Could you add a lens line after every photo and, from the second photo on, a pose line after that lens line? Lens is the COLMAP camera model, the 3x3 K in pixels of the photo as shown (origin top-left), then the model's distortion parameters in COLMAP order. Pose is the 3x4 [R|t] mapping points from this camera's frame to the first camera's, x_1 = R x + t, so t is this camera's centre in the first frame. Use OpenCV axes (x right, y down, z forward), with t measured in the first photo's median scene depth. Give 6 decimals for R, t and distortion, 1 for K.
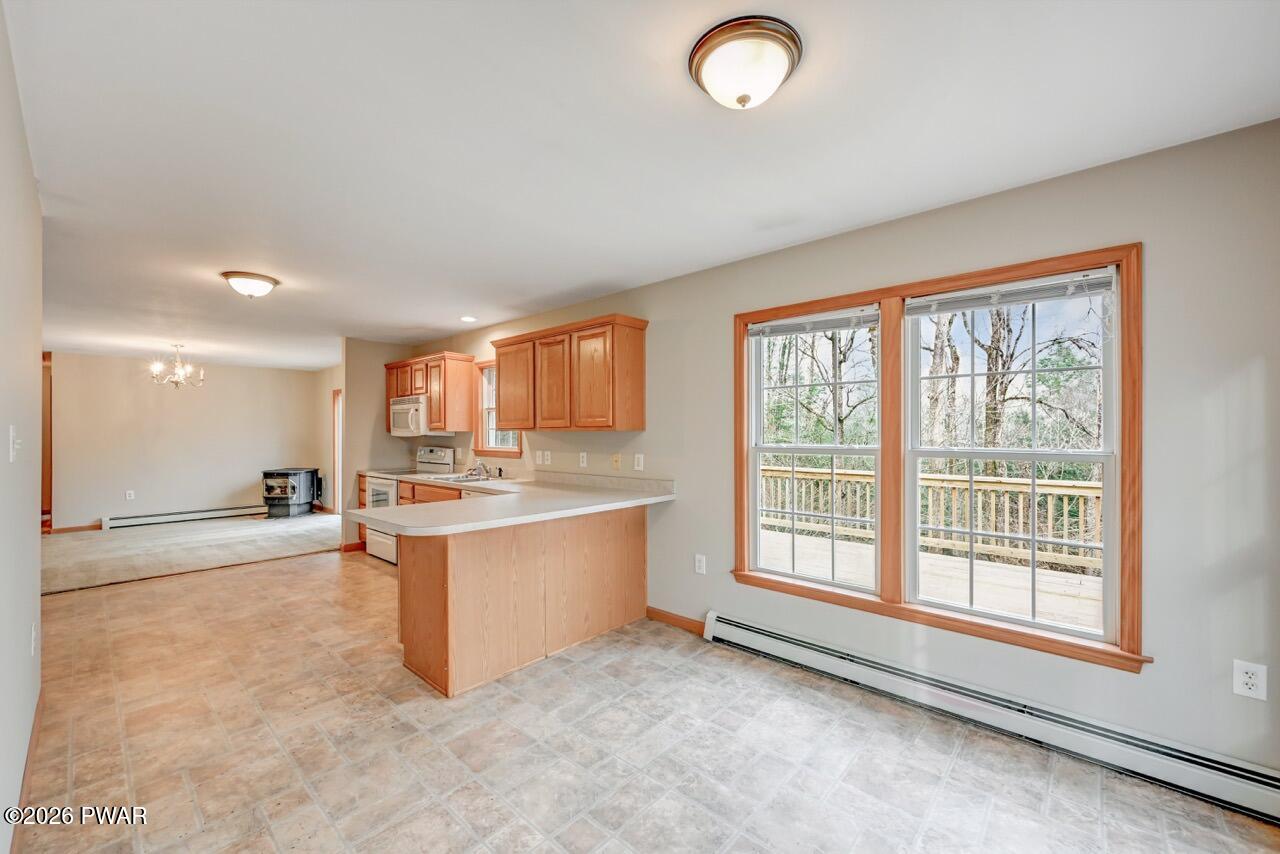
lens RADIAL K [[510.0, 0, 639.3], [0, 510.0, 436.4], [0, 0, 1]] dist [-0.001016, 0.000547]
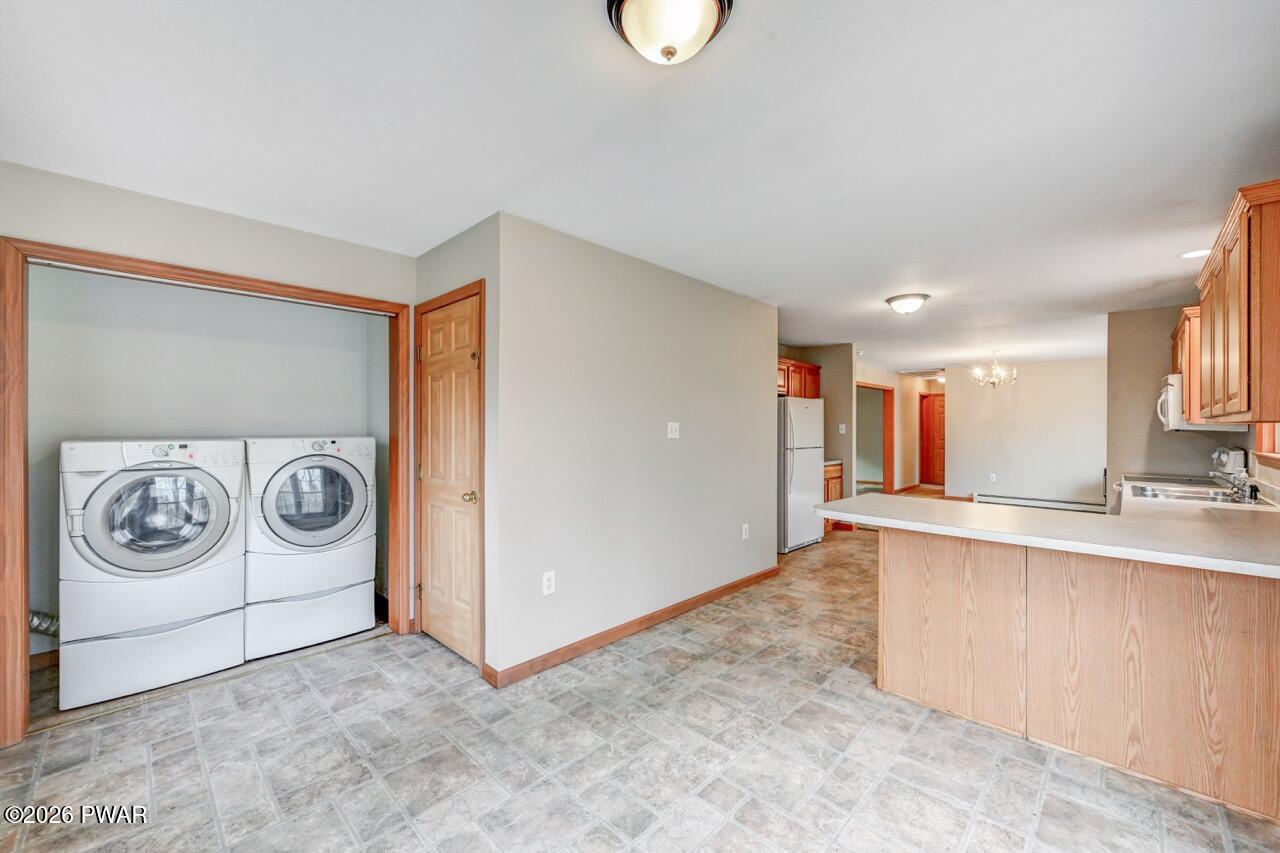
lens RADIAL K [[510.0, 0, 645.3], [0, 510.0, 427.6], [0, 0, 1]] dist [-0.001016, 0.000547]
pose [[-0.027590, 0.004541, -0.999609, 0.471796], [-0.011295, 0.999924, 0.004854, -0.001114], [0.999555, 0.011425, -0.027537, 0.413911]]
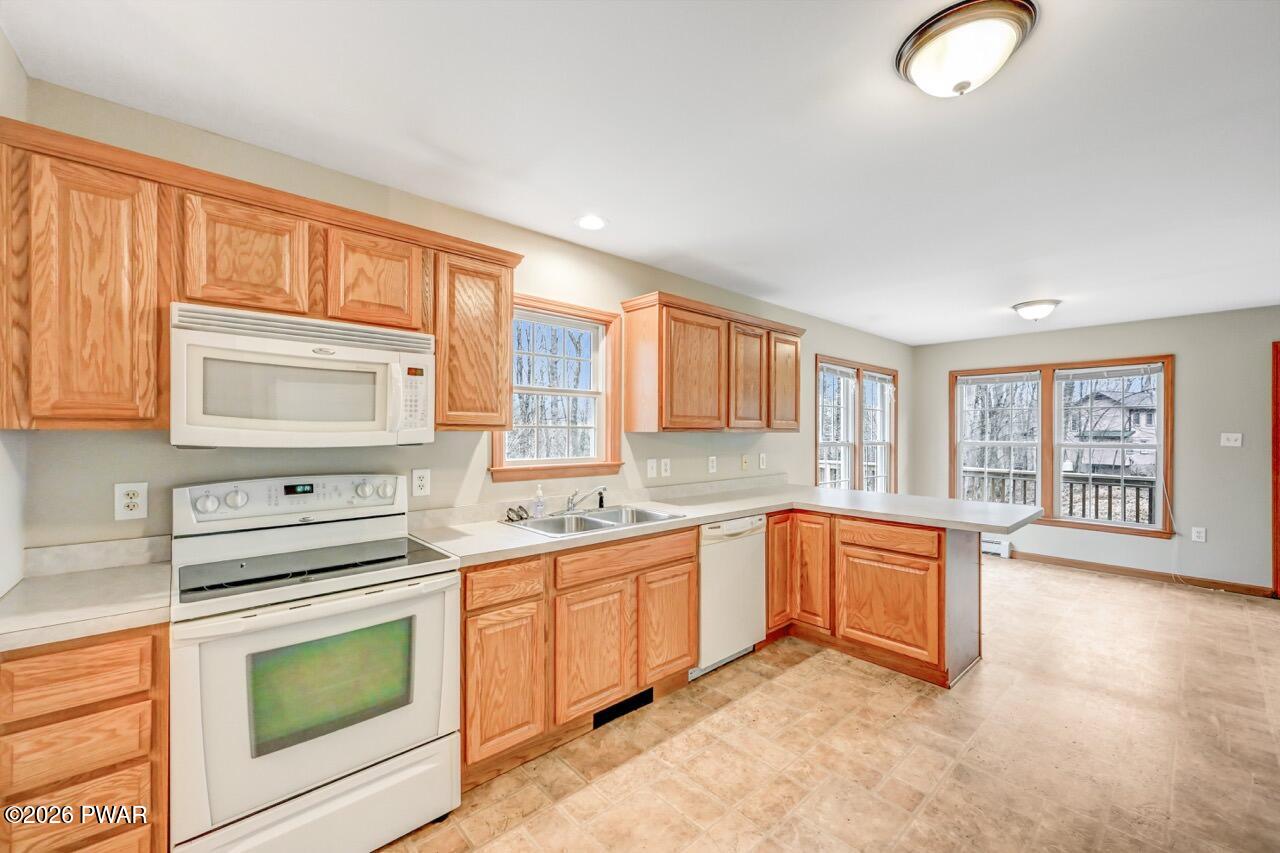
lens RADIAL K [[510.0, 0, 660.1], [0, 510.0, 427.8], [0, 0, 1]] dist [-0.001016, 0.000547]
pose [[0.086025, 0.008777, 0.996254, -1.194049], [0.007383, 0.999928, -0.009447, -0.012769], [-0.996266, 0.008168, 0.085954, 1.207108]]
